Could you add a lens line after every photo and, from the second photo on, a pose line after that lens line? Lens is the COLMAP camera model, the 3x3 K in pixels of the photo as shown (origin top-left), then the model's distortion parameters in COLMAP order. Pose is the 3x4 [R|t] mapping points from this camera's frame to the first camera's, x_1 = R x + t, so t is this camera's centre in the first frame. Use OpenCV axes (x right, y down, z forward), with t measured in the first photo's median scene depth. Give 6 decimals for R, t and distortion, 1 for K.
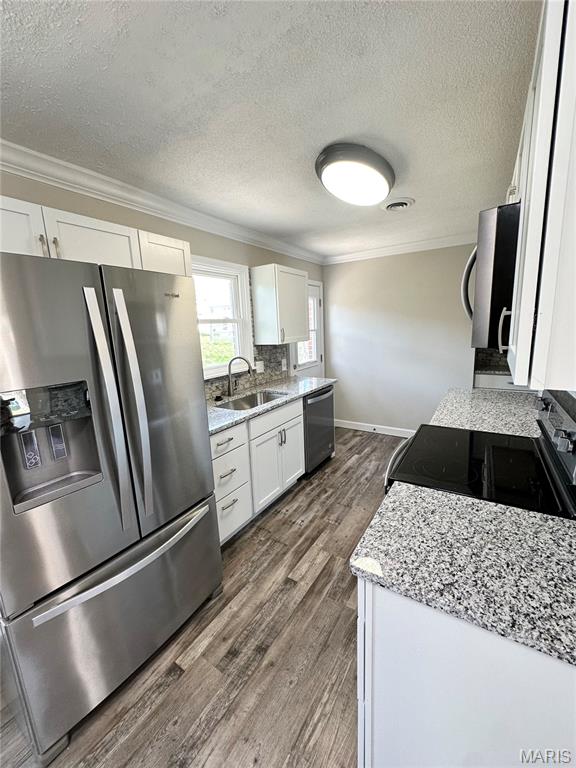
lens RADIAL K [[307.9, 0, 288.0], [0, 307.9, 384.0], [0, 0, 1]] dist [-0.001983, 0.000381]
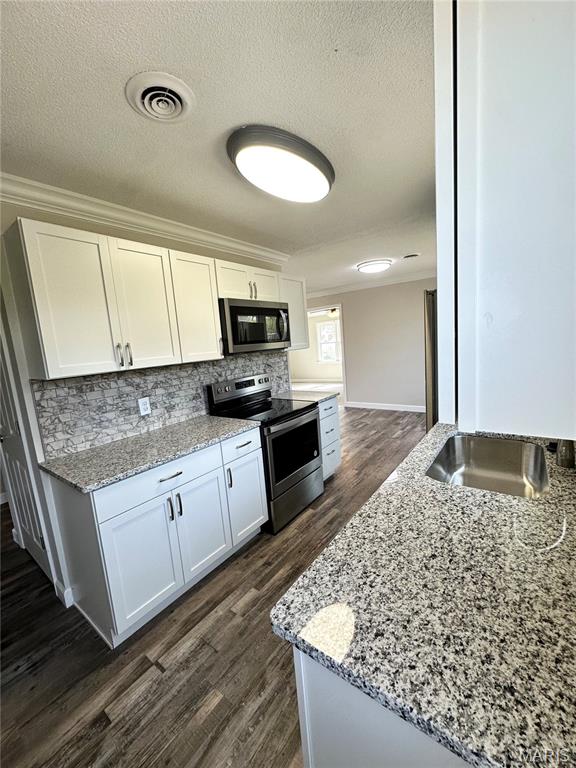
lens RADIAL K [[307.9, 0, 288.0], [0, 307.9, 384.0], [0, 0, 1]] dist [-0.001983, 0.000381]
pose [[-0.989397, 0.113187, 0.091005, 0.251242], [0.136064, 0.941520, 0.308264, -0.452905], [-0.050791, 0.317378, -0.946938, 2.493857]]
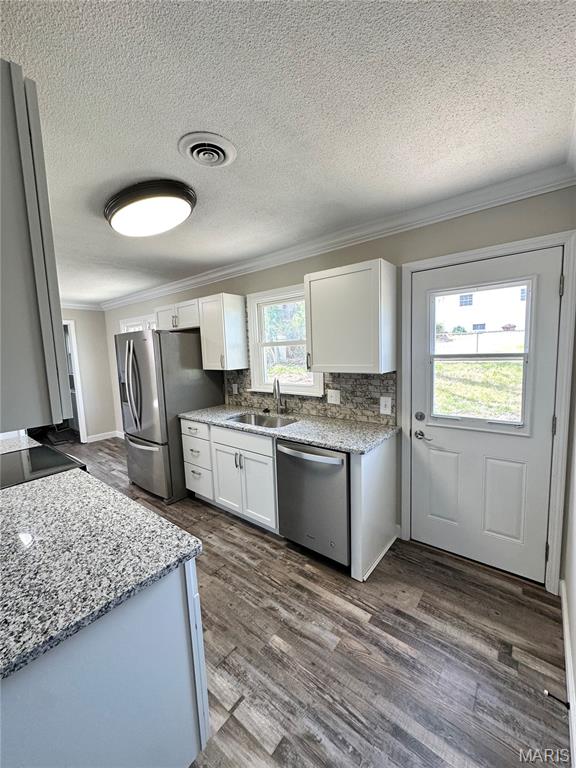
lens RADIAL K [[307.9, 0, 288.0], [0, 307.9, 384.0], [0, 0, 1]] dist [-0.001983, 0.000381]
pose [[-0.109182, 0.158112, -0.981366, 1.506291], [-0.141280, 0.974777, 0.172769, -0.445403], [0.983931, 0.157510, -0.084090, 1.973038]]
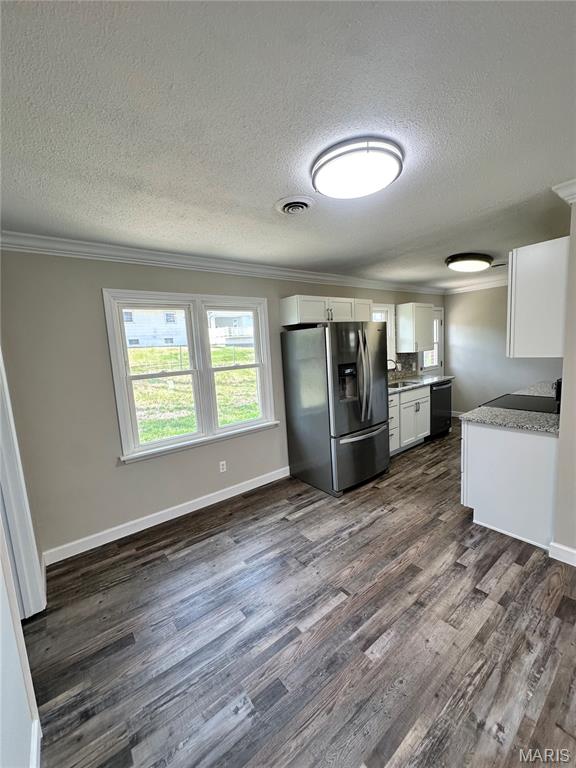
lens RADIAL K [[307.9, 0, 288.0], [0, 307.9, 384.0], [0, 0, 1]] dist [-0.001983, 0.000381]
pose [[0.943901, 0.026996, -0.329124, -0.220602], [-0.040819, 0.998548, -0.035160, 0.222384], [0.327697, 0.046622, 0.943632, -1.334853]]
